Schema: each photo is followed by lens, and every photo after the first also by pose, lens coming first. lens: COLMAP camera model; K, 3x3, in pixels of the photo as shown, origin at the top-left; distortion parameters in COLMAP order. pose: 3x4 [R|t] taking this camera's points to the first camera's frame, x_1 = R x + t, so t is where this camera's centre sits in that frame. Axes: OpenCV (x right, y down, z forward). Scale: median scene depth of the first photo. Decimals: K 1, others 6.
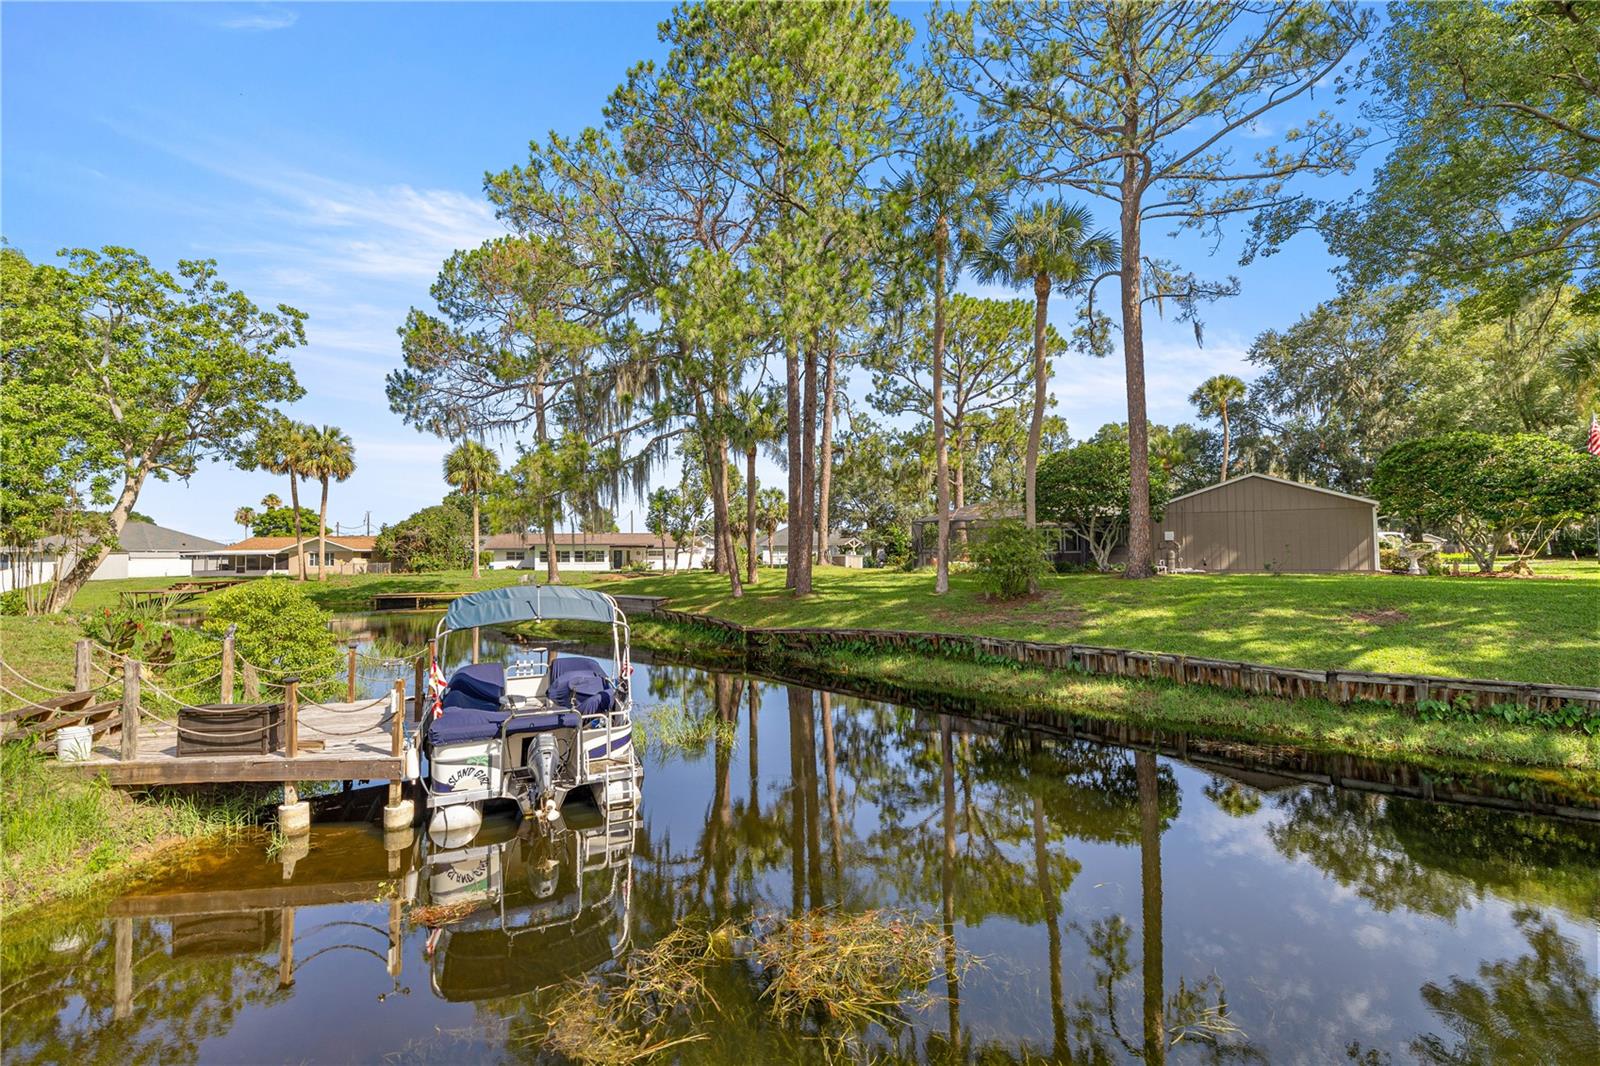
lens RADIAL K [[668.3, 0, 808.5], [0, 668.3, 529.6], [0, 0, 1]] dist [0.000569, -0.000021]
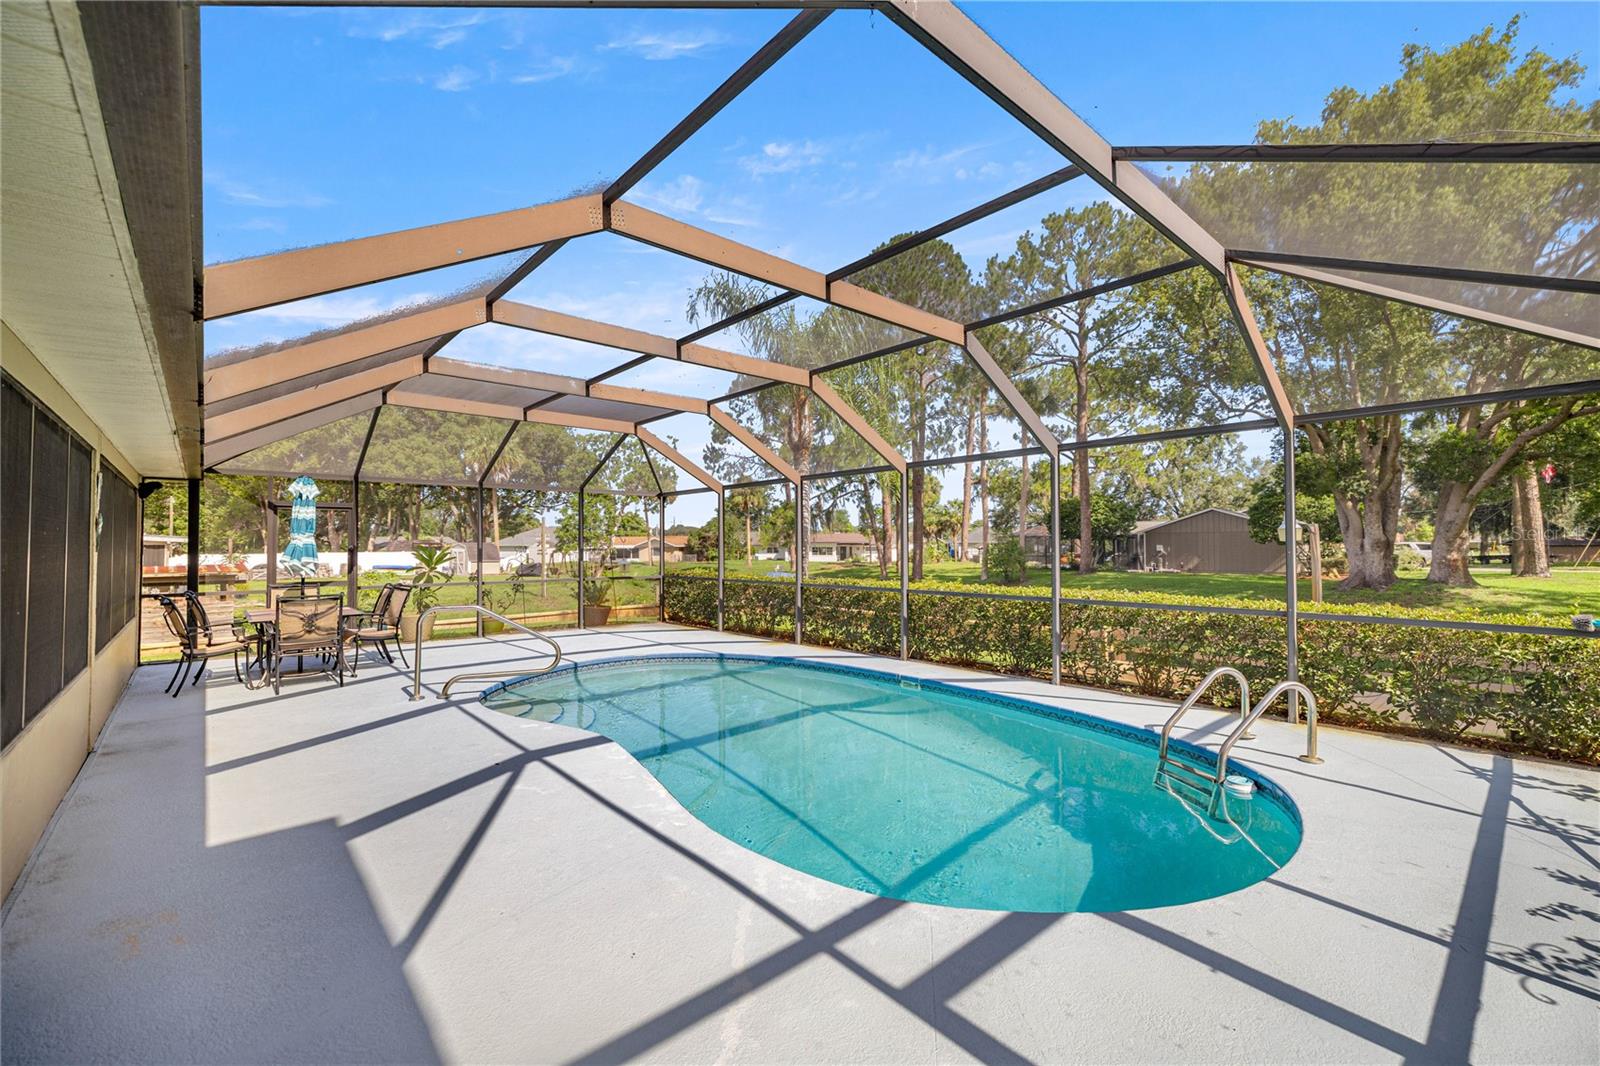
lens RADIAL K [[668.3, 0, 805.7], [0, 668.3, 531.8], [0, 0, 1]] dist [0.000569, -0.000021]
pose [[0.933815, -0.002340, -0.357750, 0.144858], [0.009226, 0.999804, 0.017542, -0.026156], [0.357638, -0.019682, 0.933653, -0.320965]]
